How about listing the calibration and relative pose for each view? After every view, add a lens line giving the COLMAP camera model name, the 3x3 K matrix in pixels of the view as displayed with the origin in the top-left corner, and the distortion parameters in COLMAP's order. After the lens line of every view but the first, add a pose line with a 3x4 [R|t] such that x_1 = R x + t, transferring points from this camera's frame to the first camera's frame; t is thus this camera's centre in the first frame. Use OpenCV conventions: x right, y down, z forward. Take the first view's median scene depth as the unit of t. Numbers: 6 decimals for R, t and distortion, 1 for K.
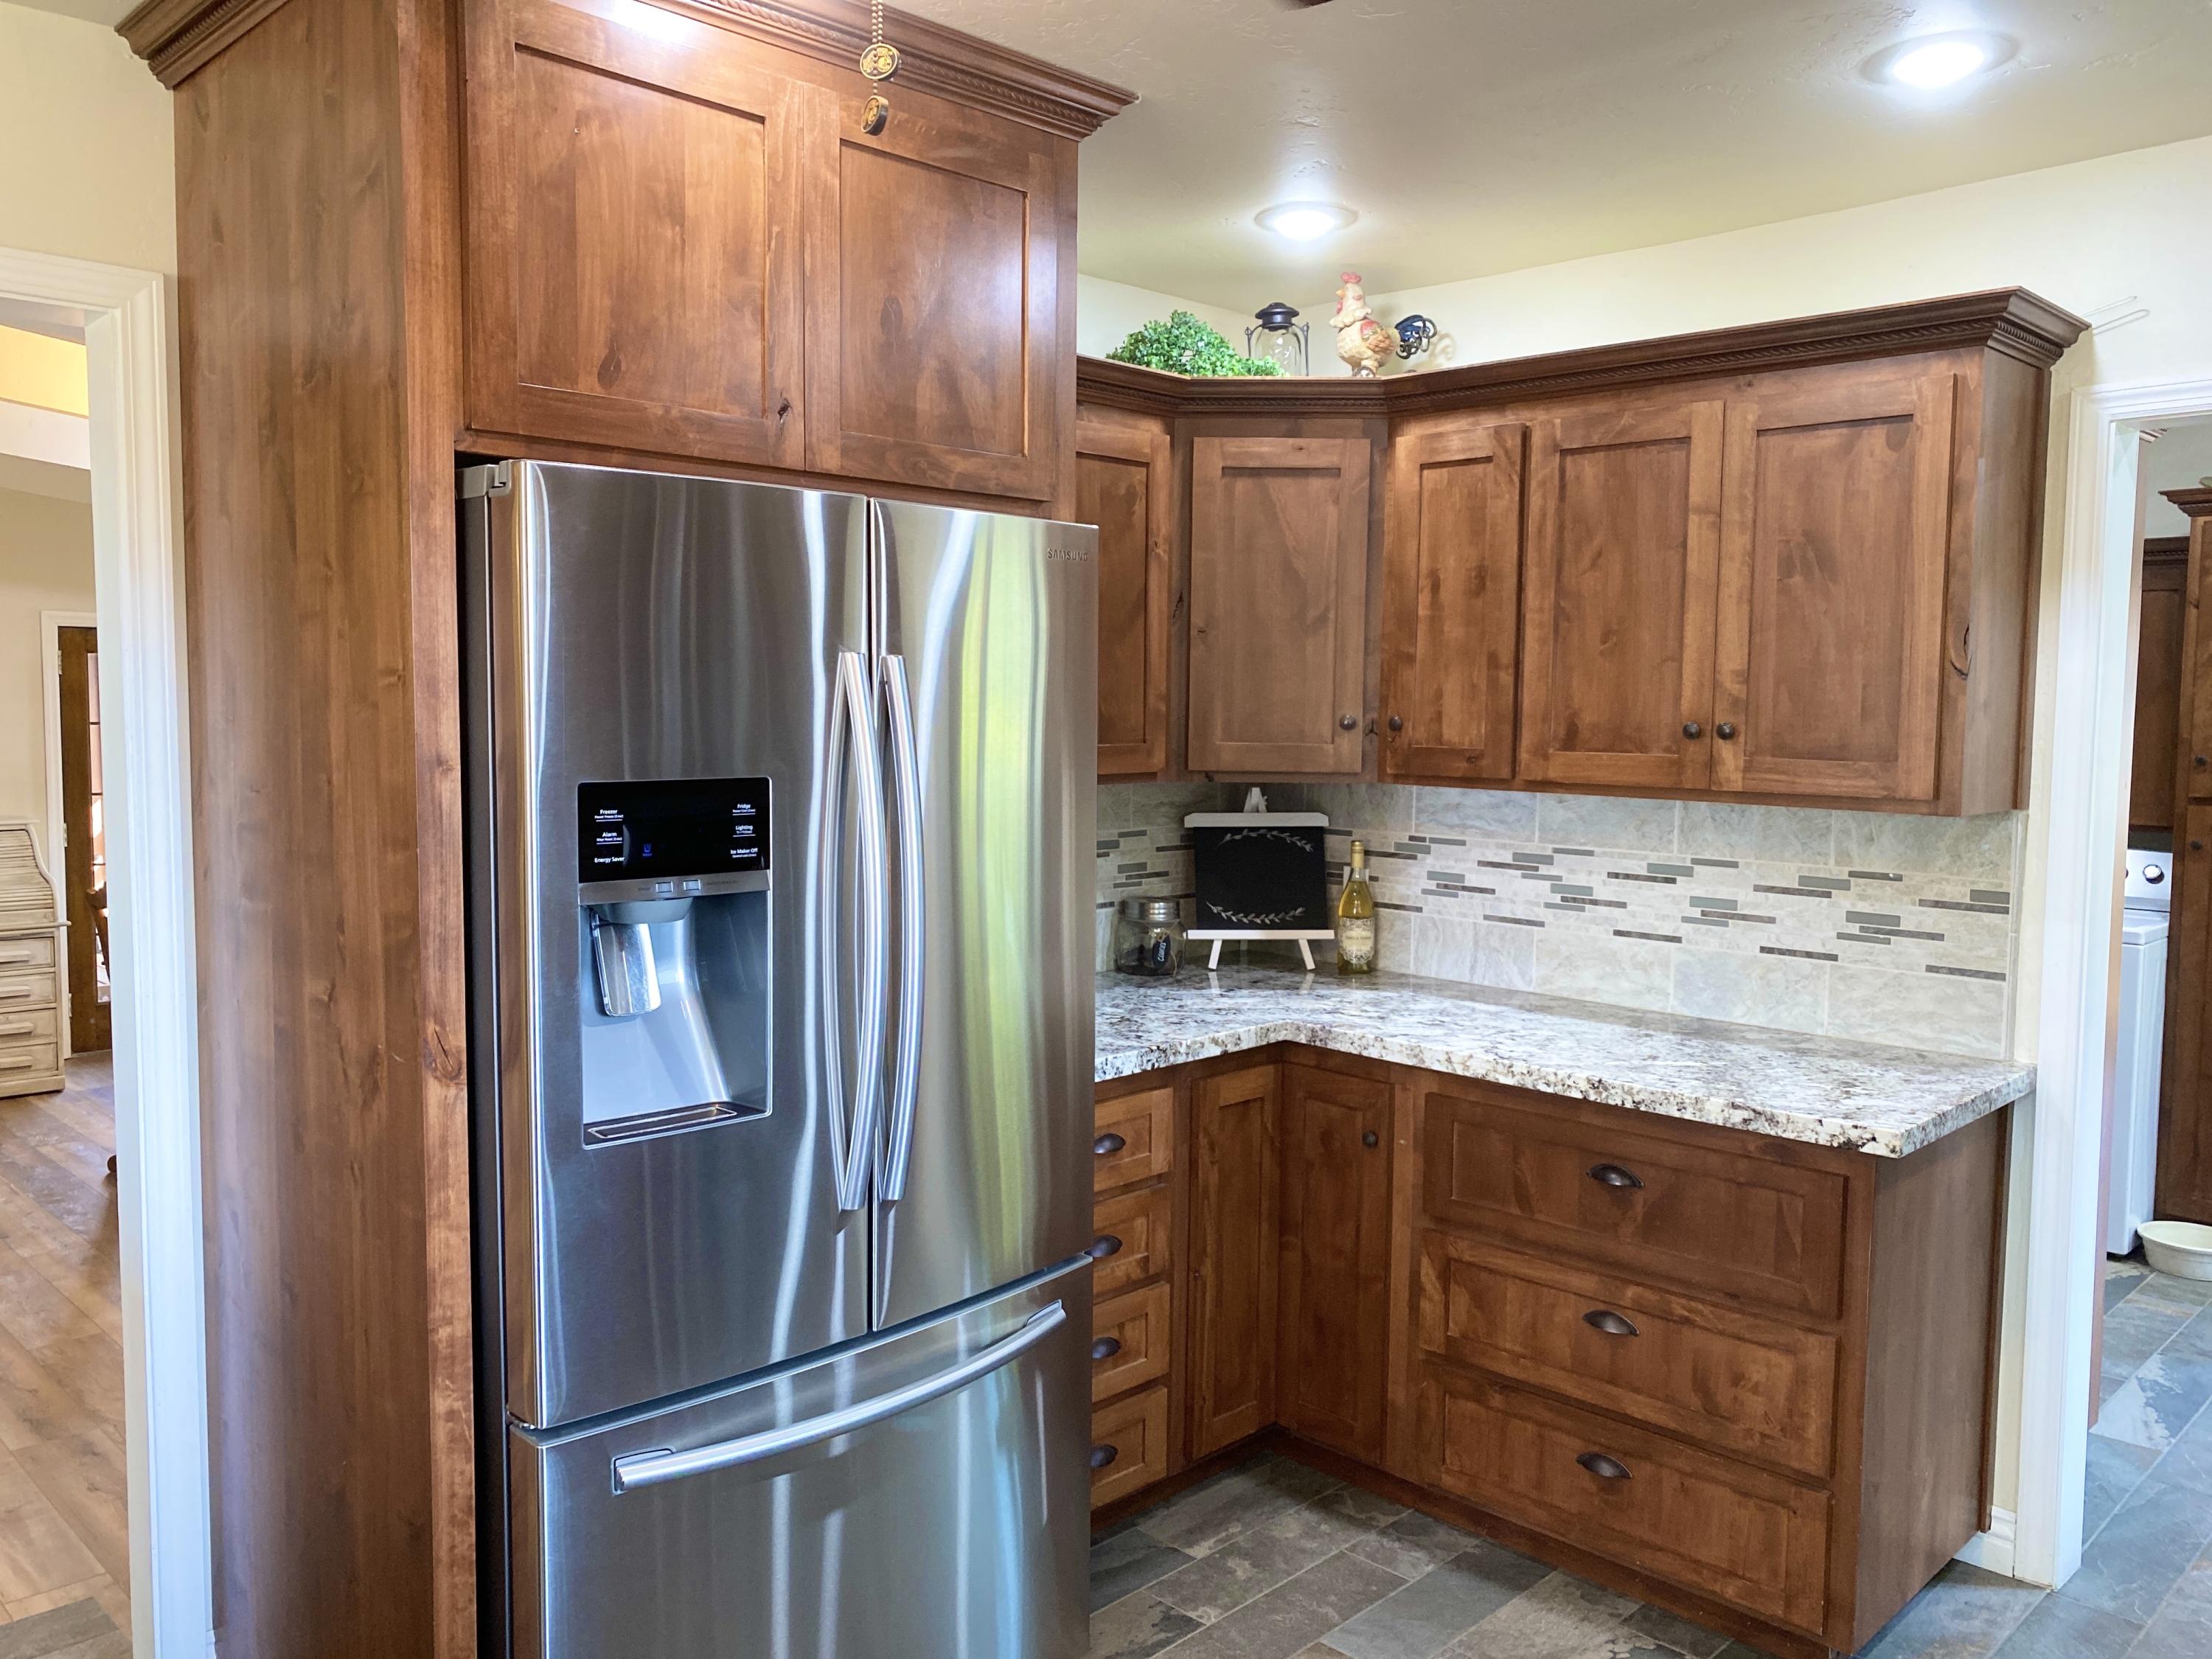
lens RADIAL K [[1706.8, 0, 1106.0], [0, 1706.8, 829.5], [0, 0, 1]] dist [-0.002548, -0.003727]
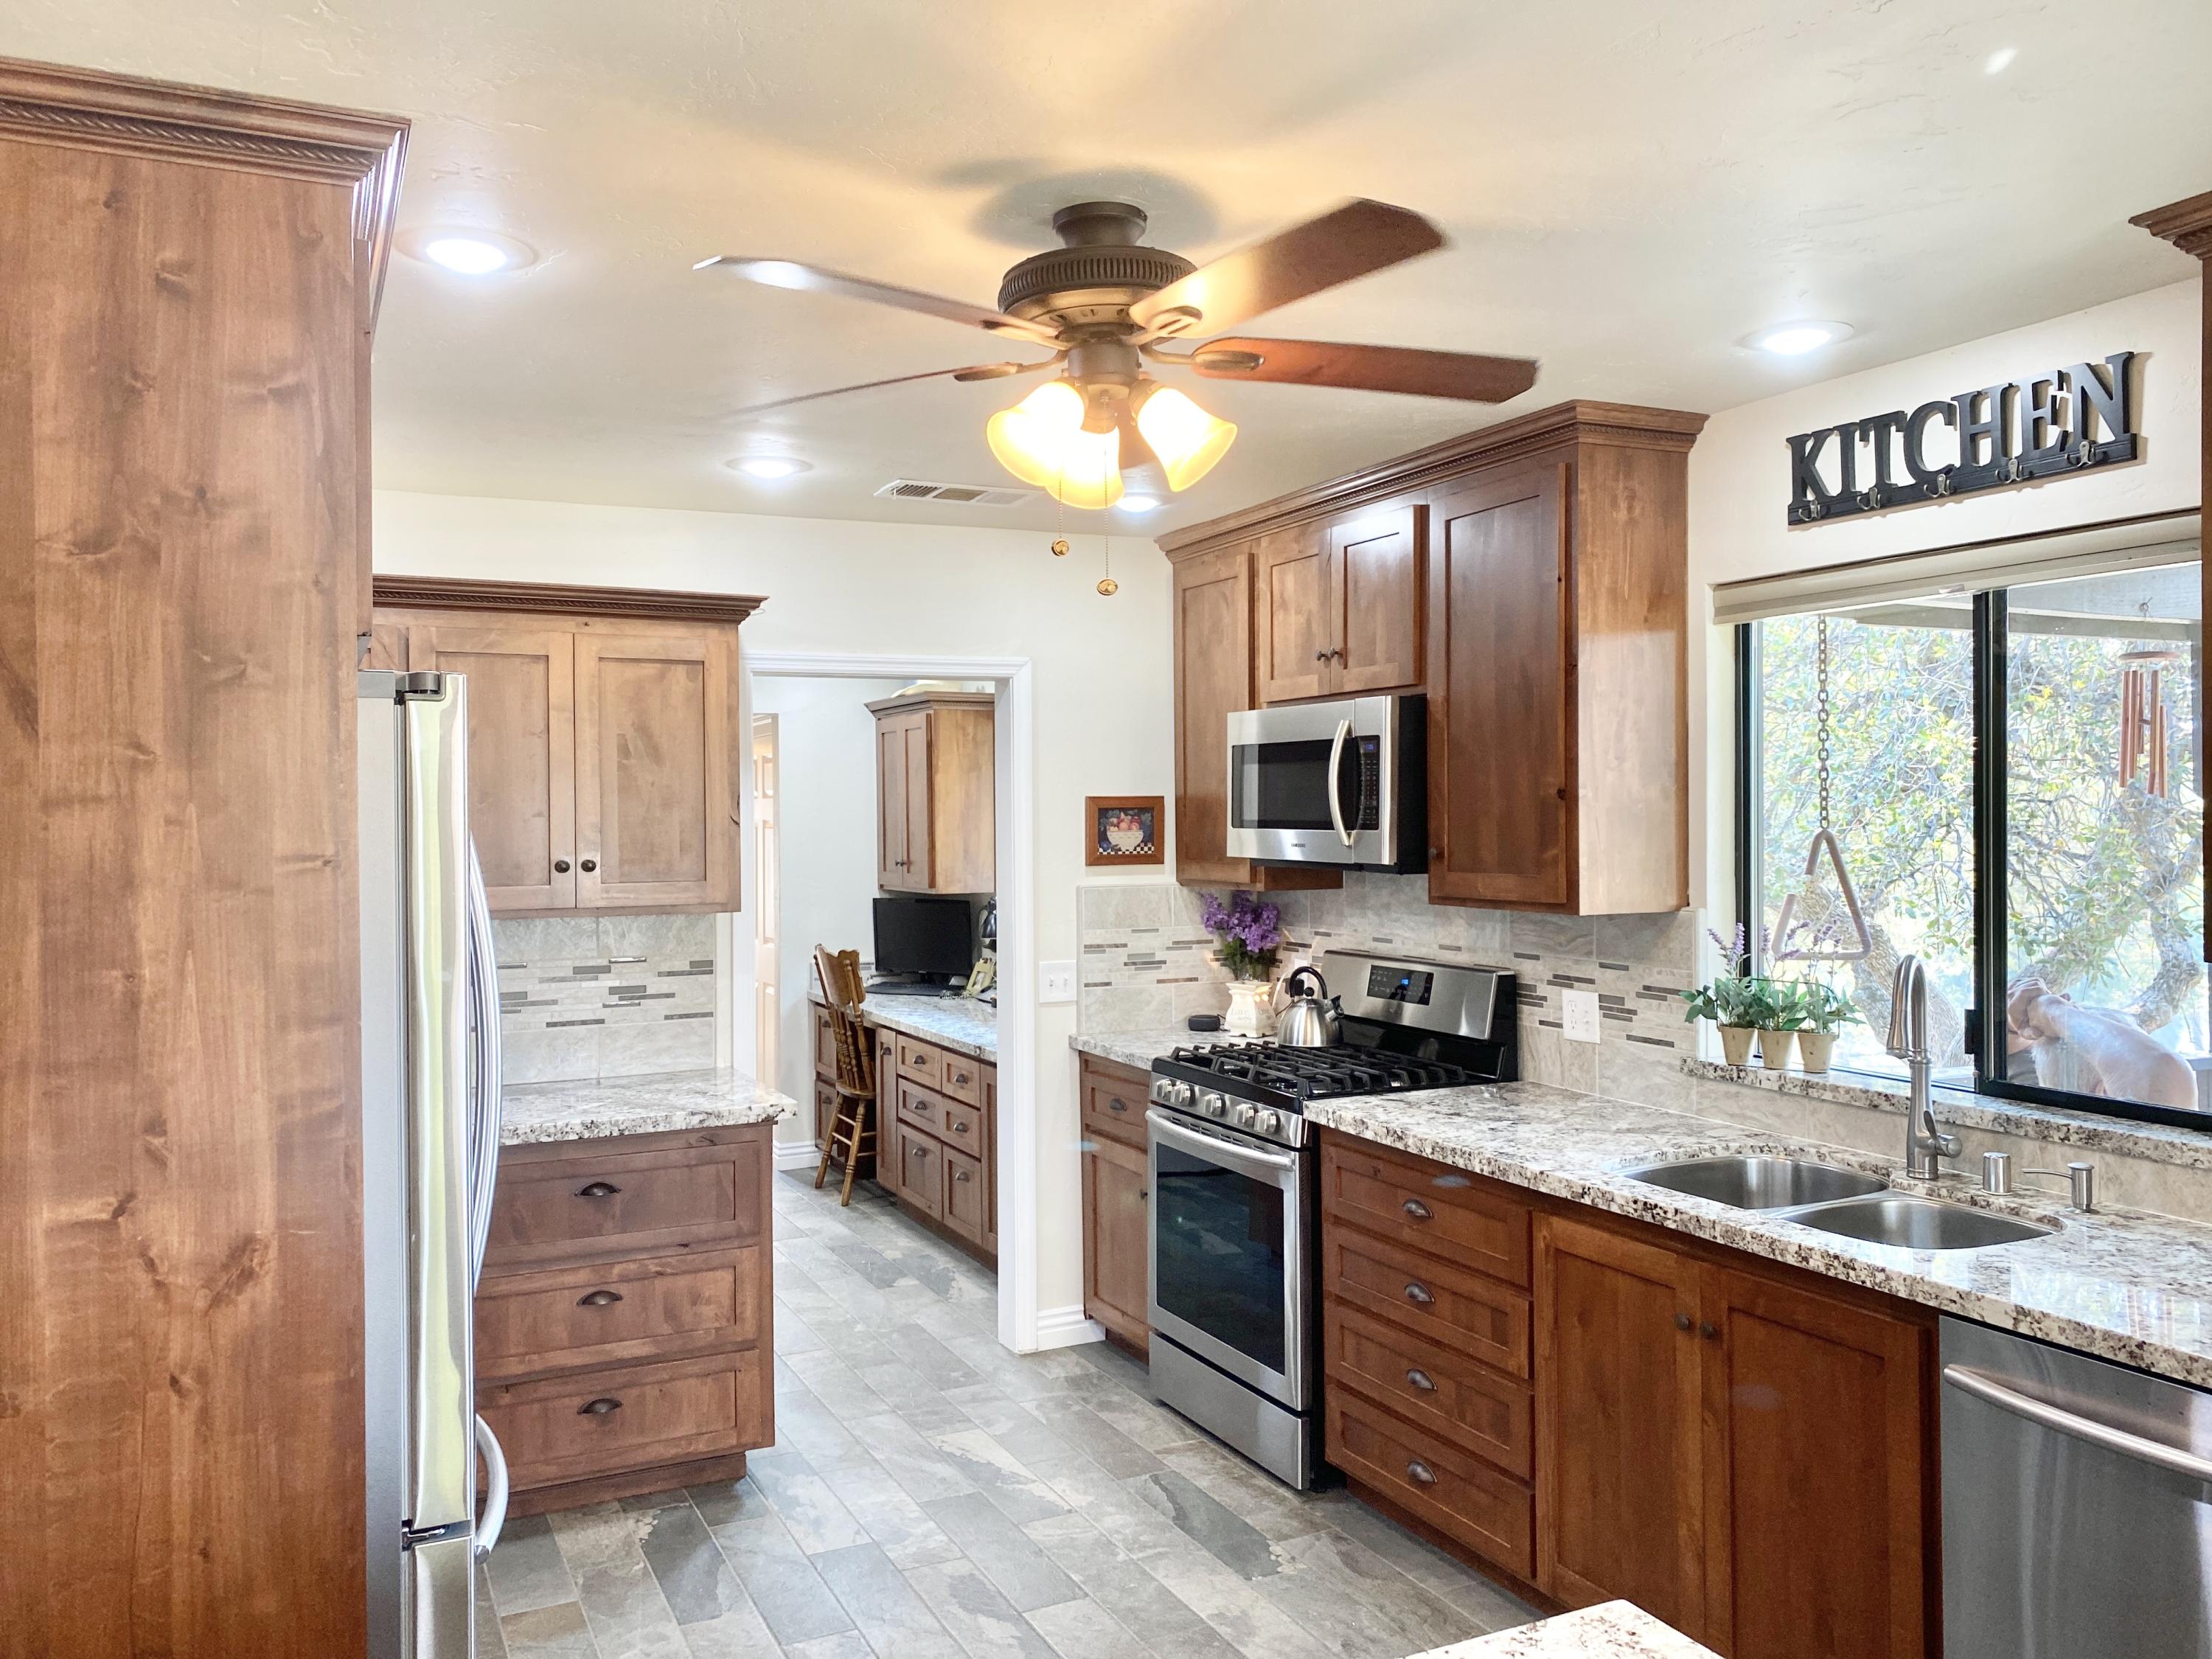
lens RADIAL K [[1706.8, 0, 1106.0], [0, 1706.8, 829.5], [0, 0, 1]] dist [-0.002548, -0.003727]
pose [[0.328676, -0.021841, 0.944190, -0.834209], [0.089097, 0.995991, -0.007976, -0.038200], [-0.940231, 0.086746, 0.329304, 0.129504]]
